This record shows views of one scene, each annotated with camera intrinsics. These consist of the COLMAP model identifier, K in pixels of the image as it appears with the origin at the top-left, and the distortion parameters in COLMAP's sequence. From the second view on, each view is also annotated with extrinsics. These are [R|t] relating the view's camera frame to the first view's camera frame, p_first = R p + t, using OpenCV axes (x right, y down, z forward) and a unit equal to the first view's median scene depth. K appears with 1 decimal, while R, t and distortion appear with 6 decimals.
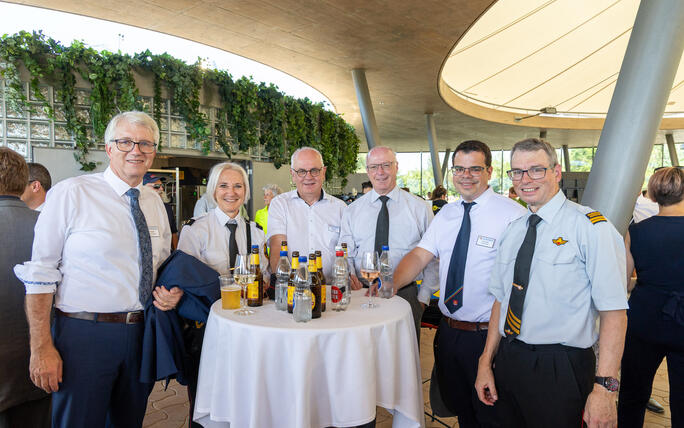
lens RADIAL K [[477.0, 0, 341.3], [0, 477.0, 213.1], [0, 0, 1]] dist [0.006823, 0.001935]
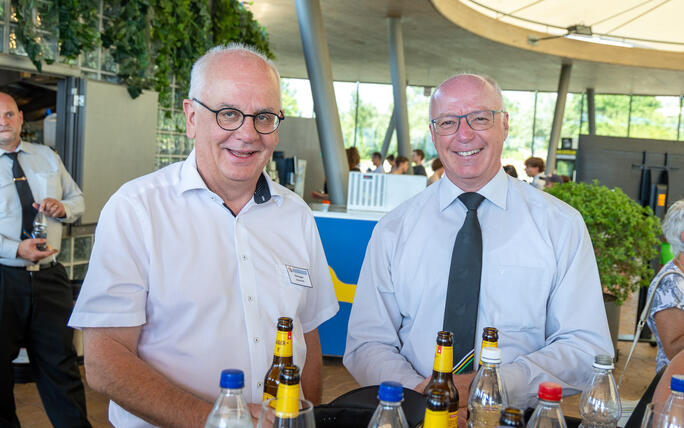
lens RADIAL K [[797.6, 0, 342.6], [0, 797.6, 214.3], [0, 0, 1]] dist [-0.000373, 0.000000]
pose [[0.985765, 0.045494, 0.161855, -0.046973], [-0.052393, 0.997880, 0.038608, -0.013661], [-0.159756, -0.046538, 0.986059, 0.120325]]
